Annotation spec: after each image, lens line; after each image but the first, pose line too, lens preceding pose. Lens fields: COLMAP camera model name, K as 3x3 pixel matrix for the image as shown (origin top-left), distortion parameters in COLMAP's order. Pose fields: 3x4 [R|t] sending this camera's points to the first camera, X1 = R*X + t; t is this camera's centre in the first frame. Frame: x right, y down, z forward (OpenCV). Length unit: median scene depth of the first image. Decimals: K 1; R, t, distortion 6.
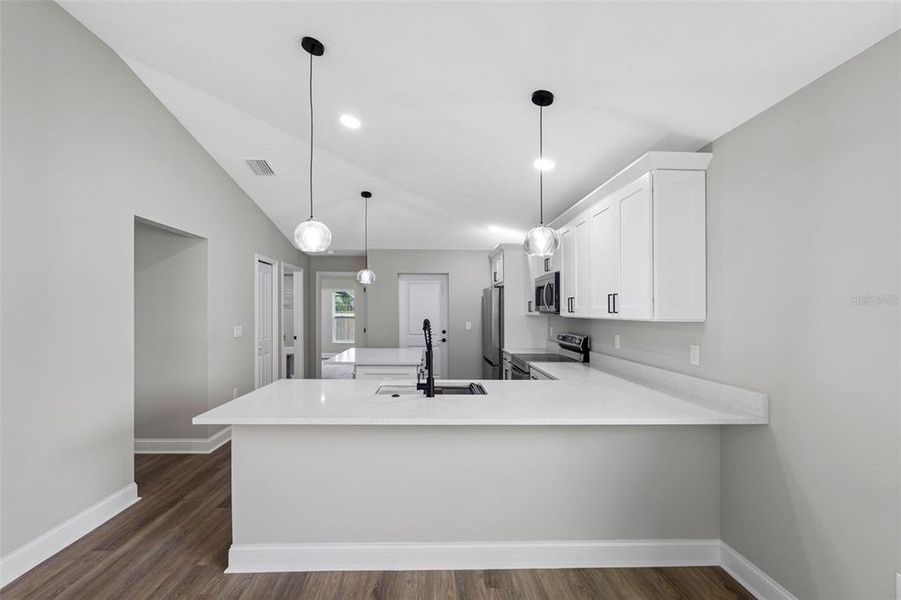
lens RADIAL K [[401.1, 0, 442.9], [0, 401.1, 303.3], [0, 0, 1]] dist [-0.003259, -0.000342]
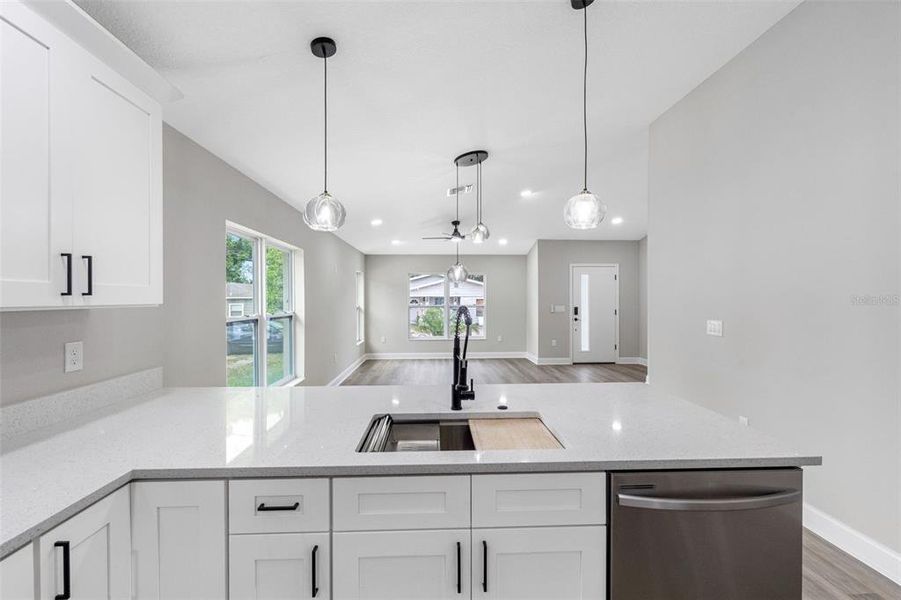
lens RADIAL K [[401.1, 0, 442.9], [0, 401.1, 303.3], [0, 0, 1]] dist [-0.003259, -0.000342]
pose [[-0.999969, -0.007118, 0.003288, -0.000533], [-0.007144, 0.999944, -0.007864, 0.023932], [-0.003232, -0.007887, -0.999964, 1.012347]]
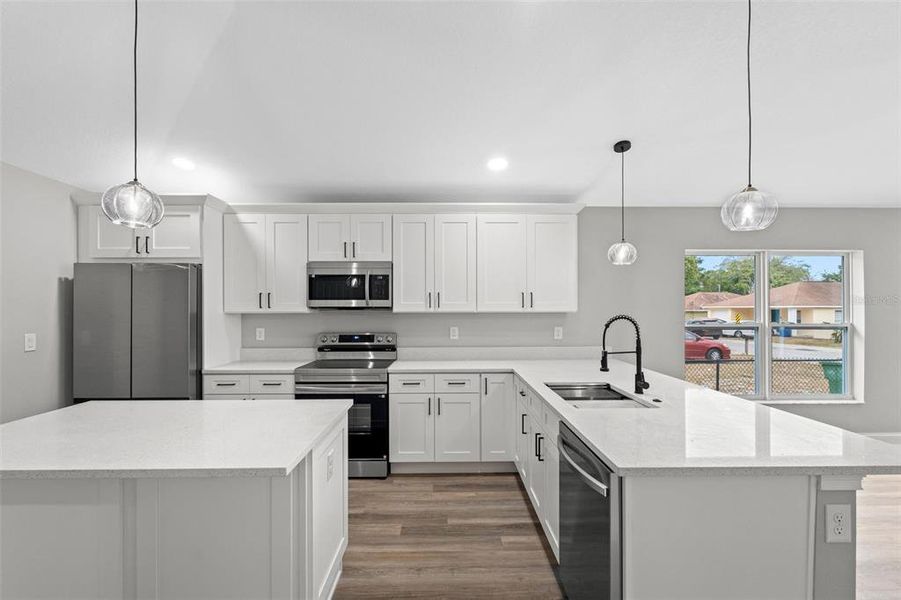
lens RADIAL K [[404.4, 0, 448.9], [0, 404.4, 302.9], [0, 0, 1]] dist [-0.001865, -0.000416]
pose [[0.026127, -0.000632, 0.999658, -0.599479], [-0.016755, 0.999859, 0.001070, 0.008769], [-0.999518, -0.016777, 0.026113, 0.840994]]
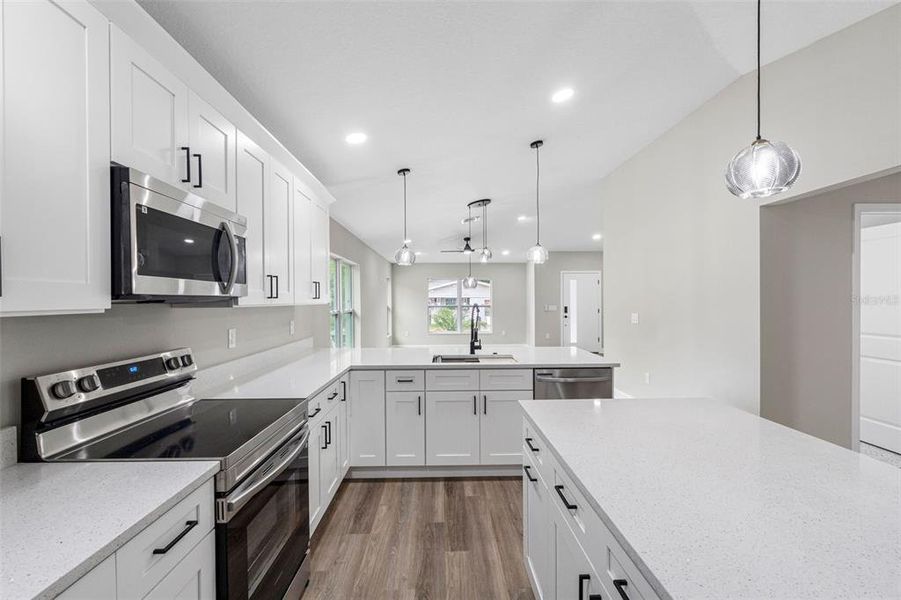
lens RADIAL K [[404.4, 0, 448.9], [0, 404.4, 302.9], [0, 0, 1]] dist [-0.001865, -0.000416]
pose [[-0.999936, -0.006315, 0.009349, 0.029809], [-0.006411, 0.999927, -0.010209, 0.030980], [-0.009284, -0.010268, -0.999904, 1.473896]]
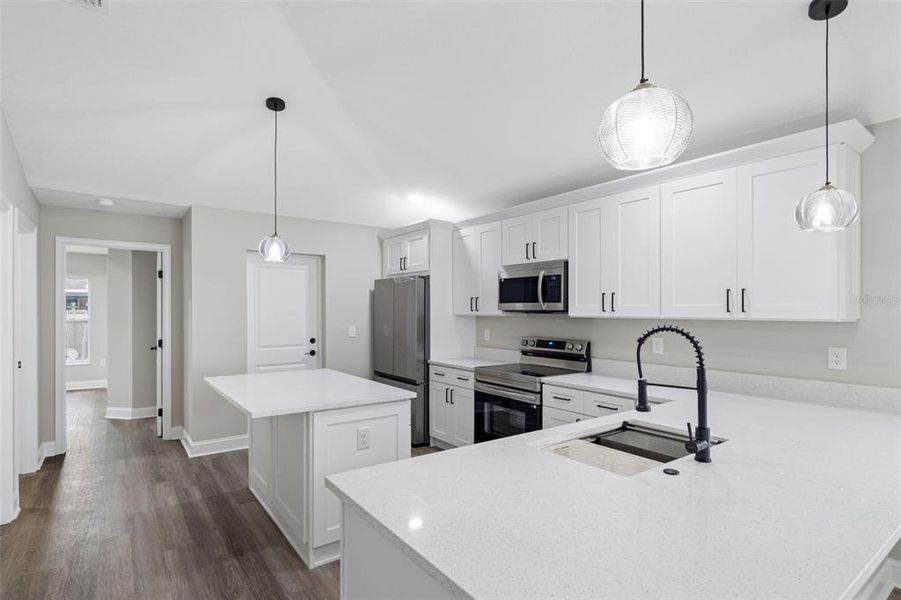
lens RADIAL K [[451.4, 0, 444.8], [0, 451.4, 307.3], [0, 0, 1]] dist [-0.002080, -0.000166]
pose [[0.826983, -0.002686, 0.562220, -0.402773], [-0.006358, 0.999880, 0.014129, 0.003469], [-0.562191, -0.015259, 0.826867, 0.397875]]
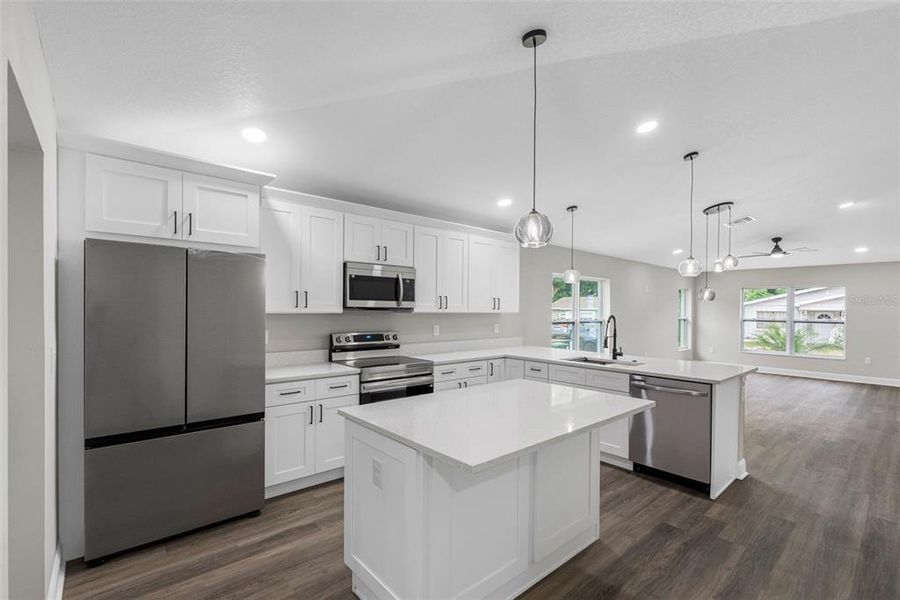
lens RADIAL K [[401.6, 0, 448.0], [0, 401.6, 310.5], [0, 0, 1]] dist [0.000772, -0.000163]
pose [[-0.627156, -0.018760, 0.778668, -0.537307], [-0.030652, 0.999530, -0.000607, 0.024702], [-0.778290, -0.024249, -0.627436, 1.544174]]
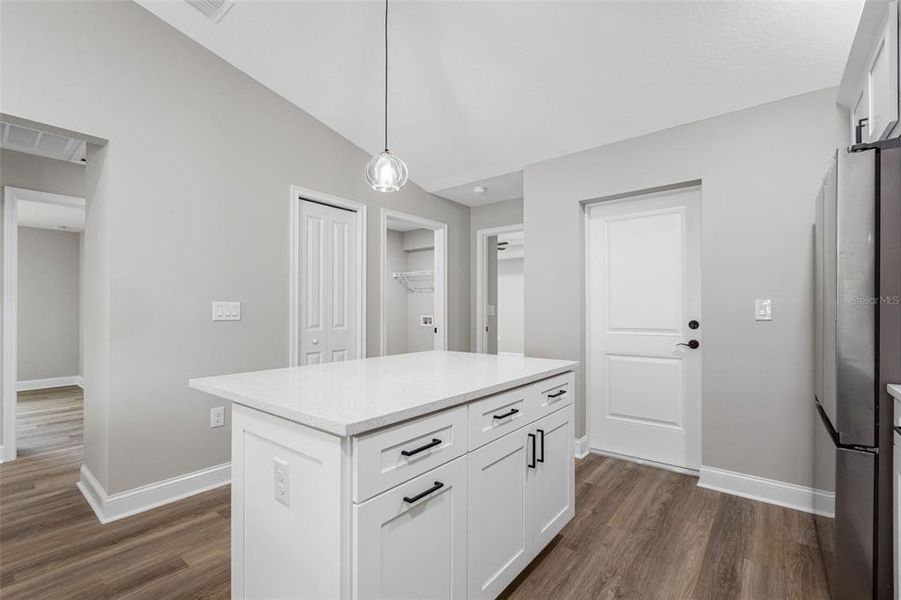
lens RADIAL K [[402.1, 0, 448.5], [0, 402.1, 310.5], [0, 0, 1]] dist [0.000772, -0.000163]
pose [[0.759307, -0.007876, -0.650685, 0.135890], [0.016753, 0.999832, 0.007448, 0.081116], [0.650517, -0.016556, 0.759311, 0.850208]]
